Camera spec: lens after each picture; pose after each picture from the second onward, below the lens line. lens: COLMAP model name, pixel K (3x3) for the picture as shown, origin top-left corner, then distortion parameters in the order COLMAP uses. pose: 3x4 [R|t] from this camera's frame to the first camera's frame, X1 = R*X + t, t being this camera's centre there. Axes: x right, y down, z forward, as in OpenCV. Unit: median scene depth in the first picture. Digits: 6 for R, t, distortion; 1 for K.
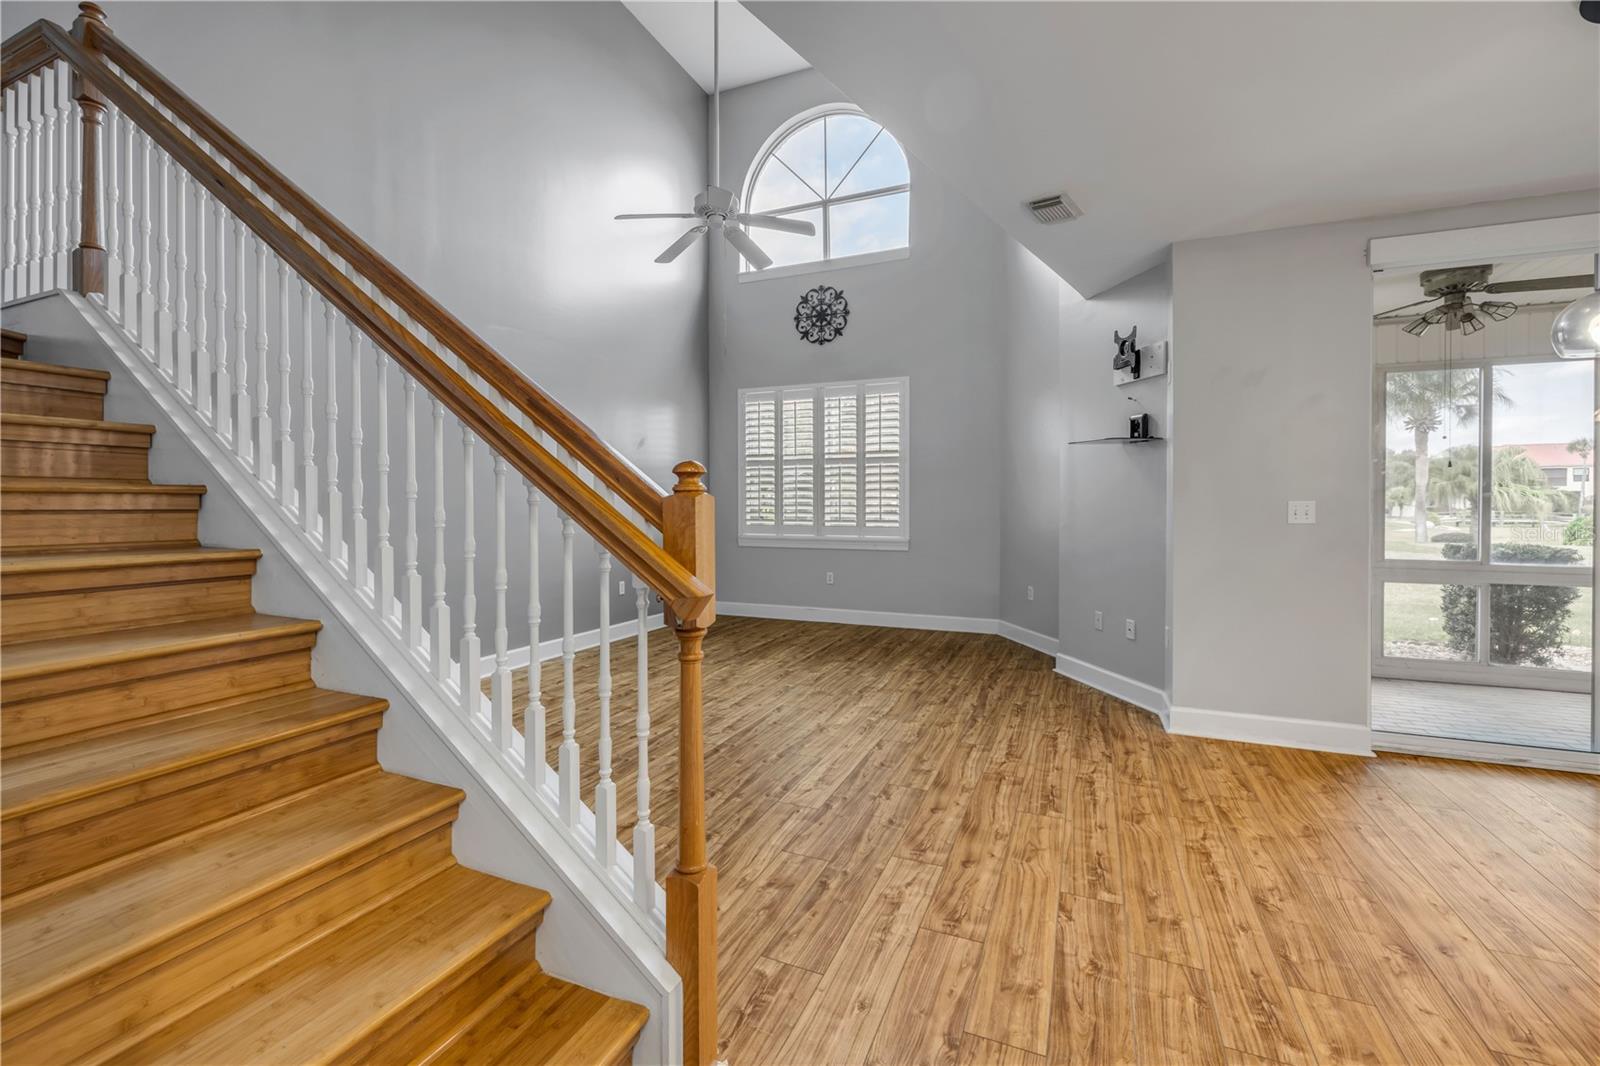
lens RADIAL K [[682.6, 0, 799.7], [0, 682.6, 509.8], [0, 0, 1]] dist [-0.001270, 0.000441]
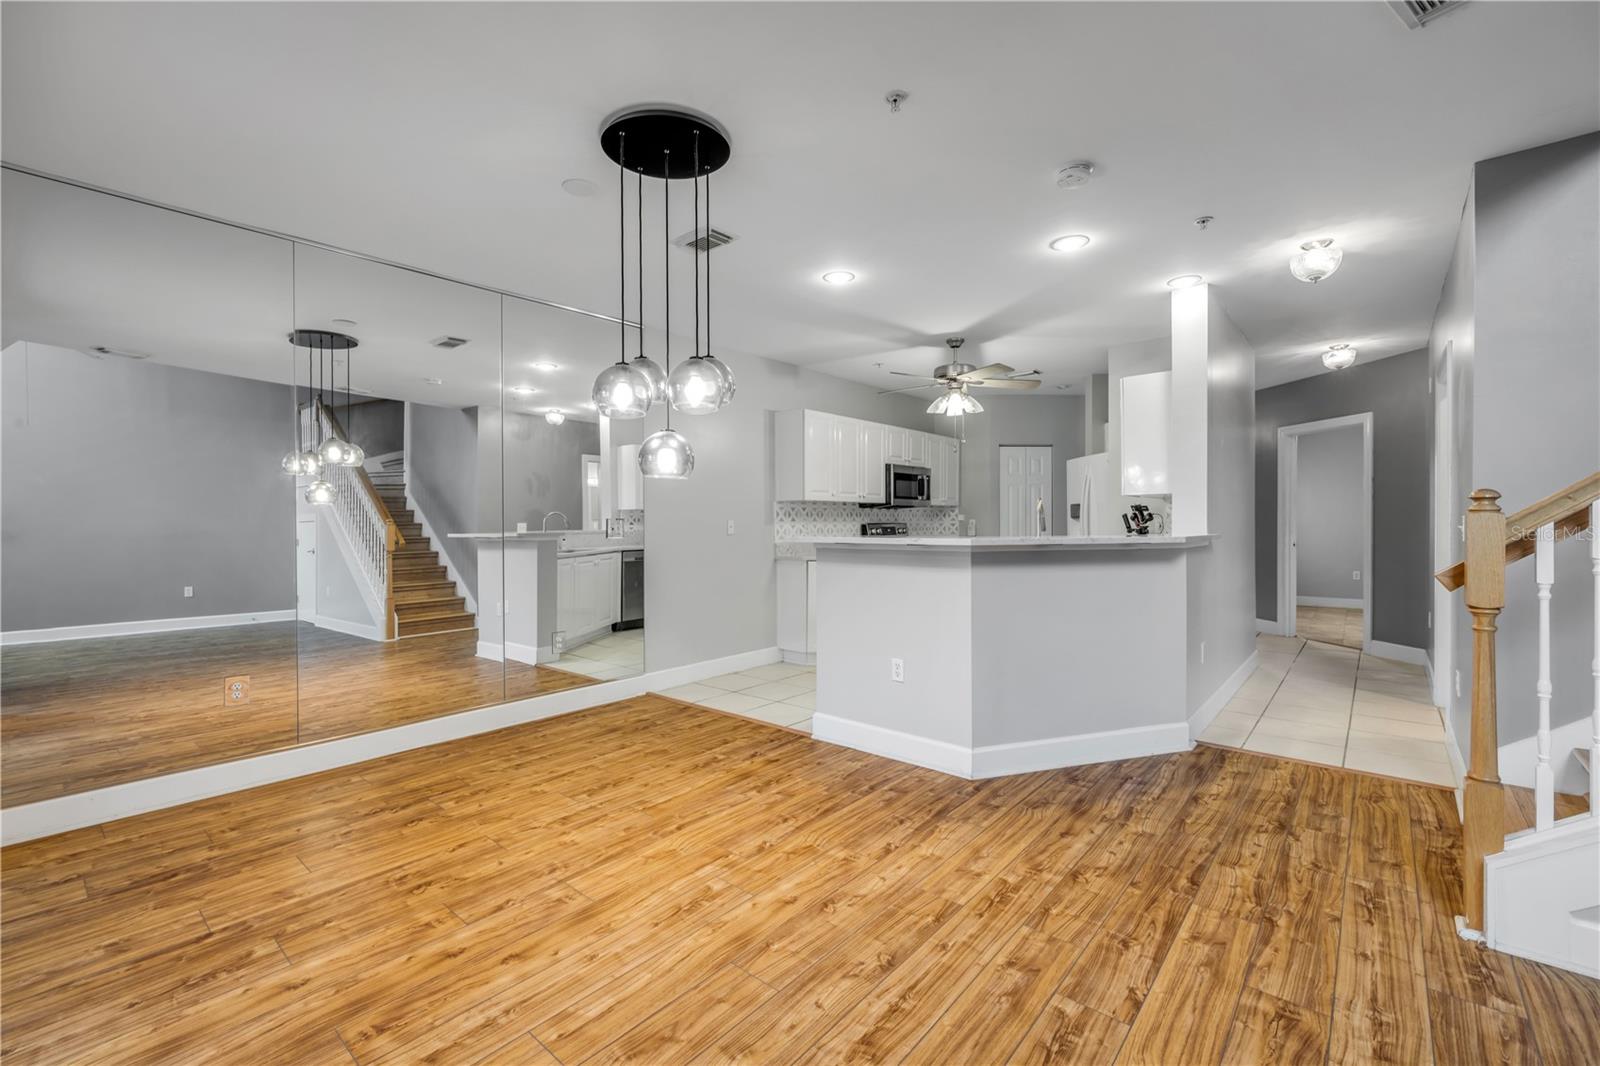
lens RADIAL K [[682.6, 0, 796.9], [0, 682.6, 523.4], [0, 0, 1]] dist [-0.001270, 0.000441]
pose [[-0.953689, 0.000831, 0.300793, 0.315208], [0.005059, 0.999899, 0.013277, -0.010388], [-0.300751, 0.014184, -0.953597, 1.138041]]
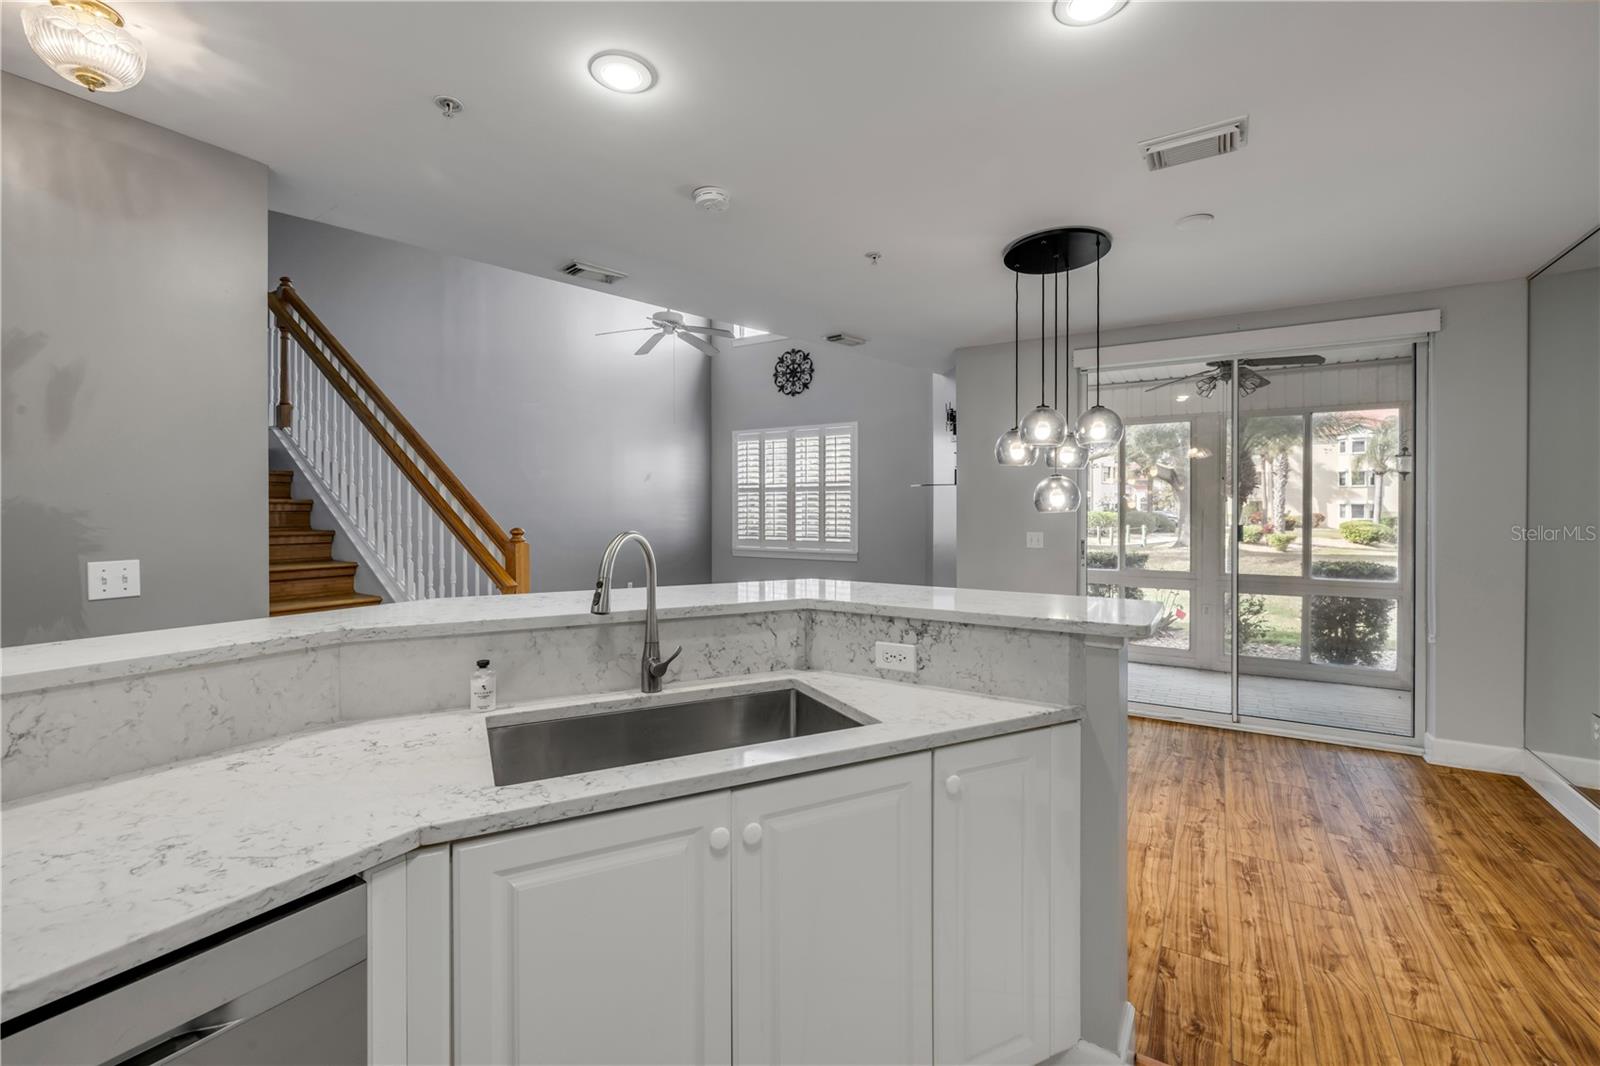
lens RADIAL K [[682.6, 0, 797.5], [0, 682.6, 511.7], [0, 0, 1]] dist [-0.001270, 0.000441]
pose [[0.988769, -0.002297, -0.149434, 0.456778], [0.001060, 0.999965, -0.008352, -0.041742], [0.149448, 0.008100, 0.988736, -0.461441]]
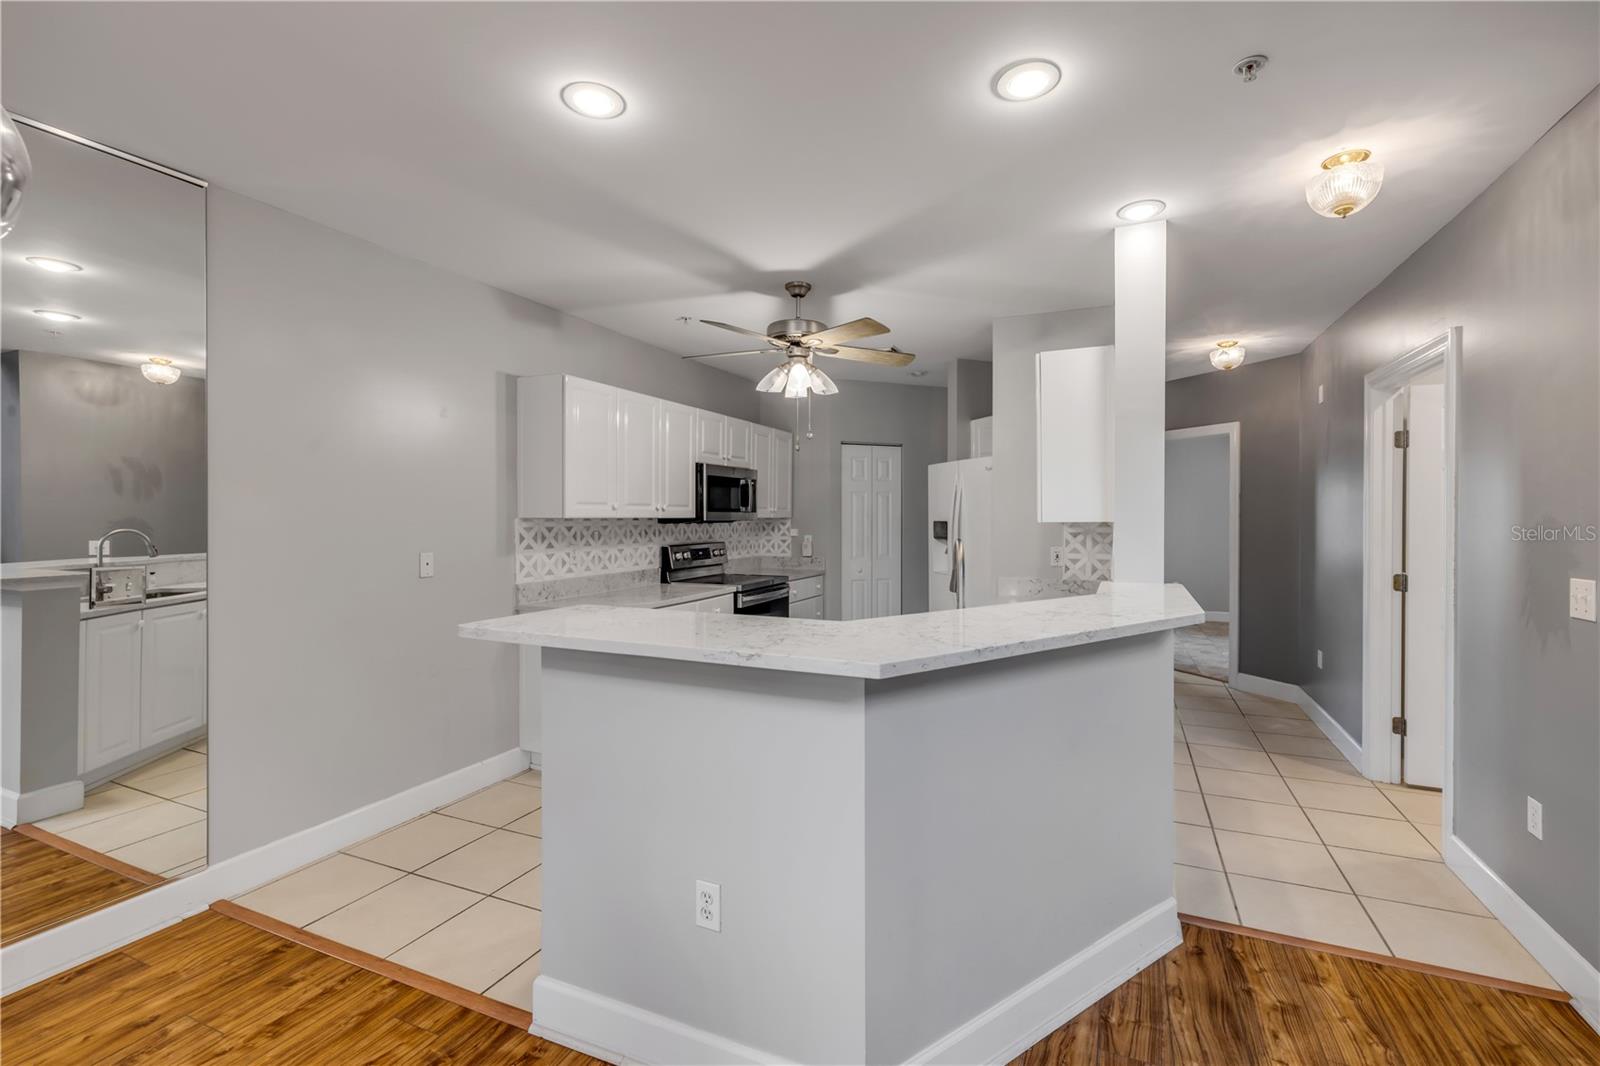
lens RADIAL K [[682.6, 0, 832.1], [0, 682.6, 520.9], [0, 0, 1]] dist [-0.001270, 0.000441]
pose [[-0.999943, -0.002439, -0.010388, 0.394581], [-0.002623, 0.999838, 0.017786, -0.059680], [0.010343, 0.017812, -0.999788, 0.610094]]
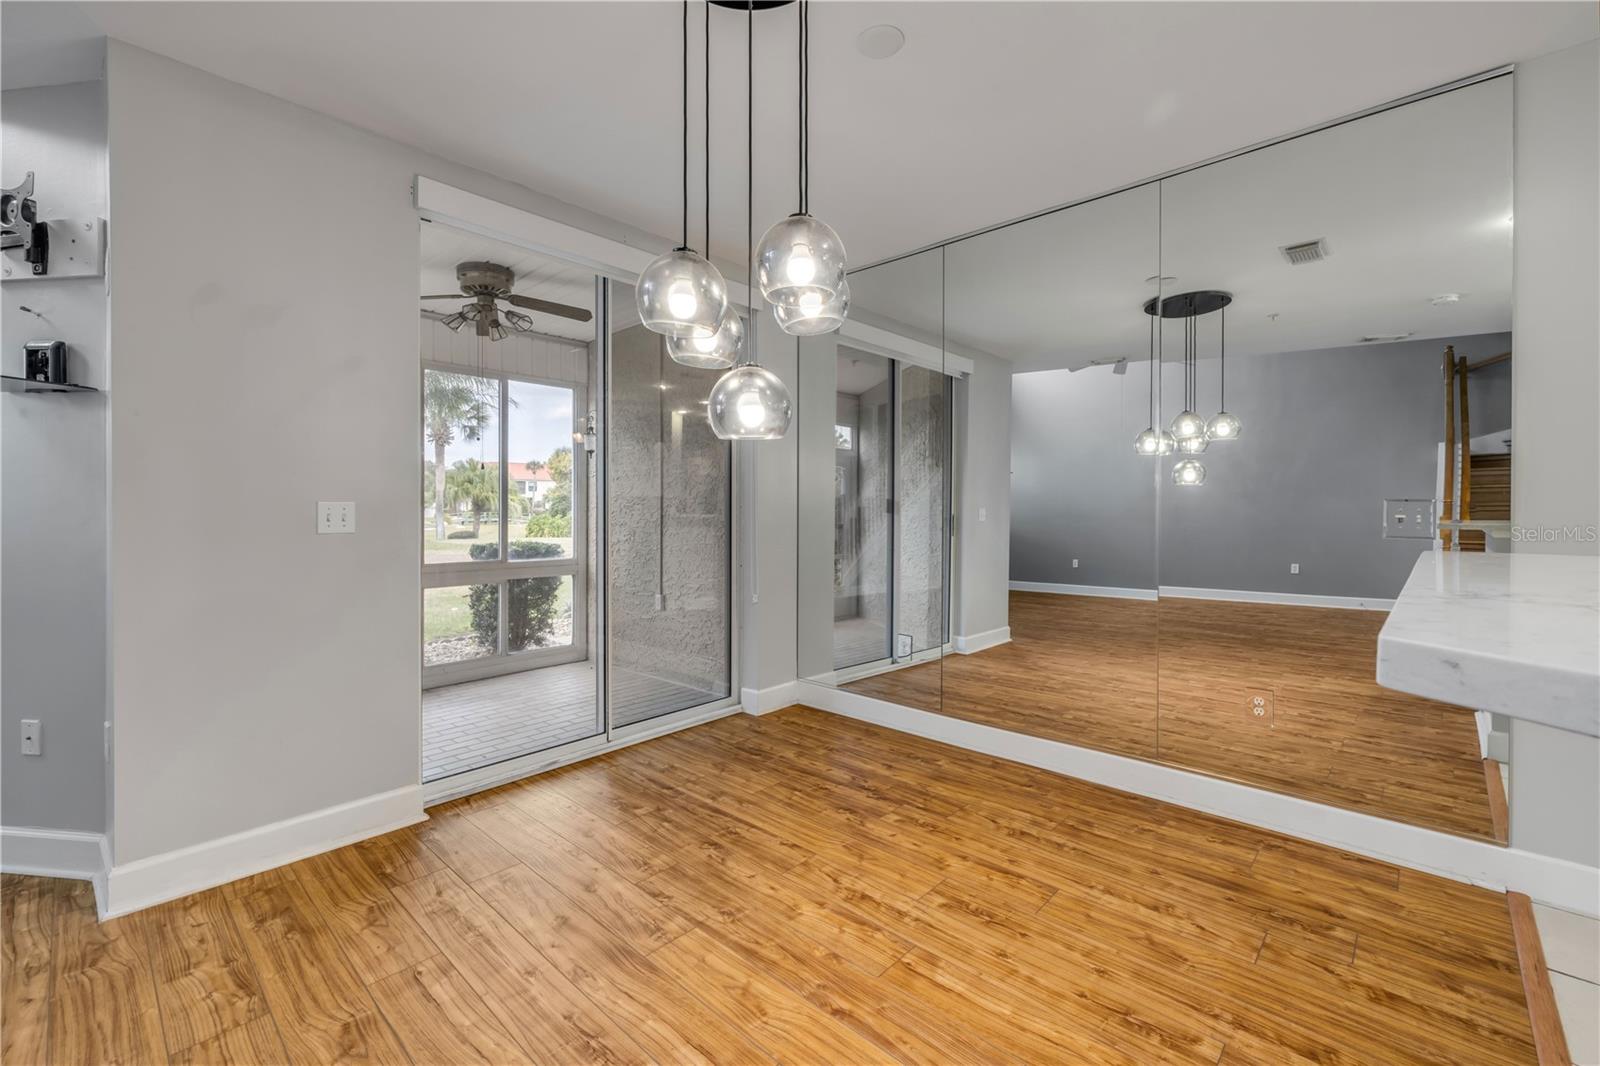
lens RADIAL K [[677.6, 0, 794.8], [0, 677.6, 510.0], [0, 0, 1]] dist [-0.003763, 0.001845]
pose [[0.339199, -0.004046, 0.940706, 0.228331], [0.007522, 0.999970, 0.001589, -0.001221], [-0.940685, 0.006537, 0.339219, 0.303156]]
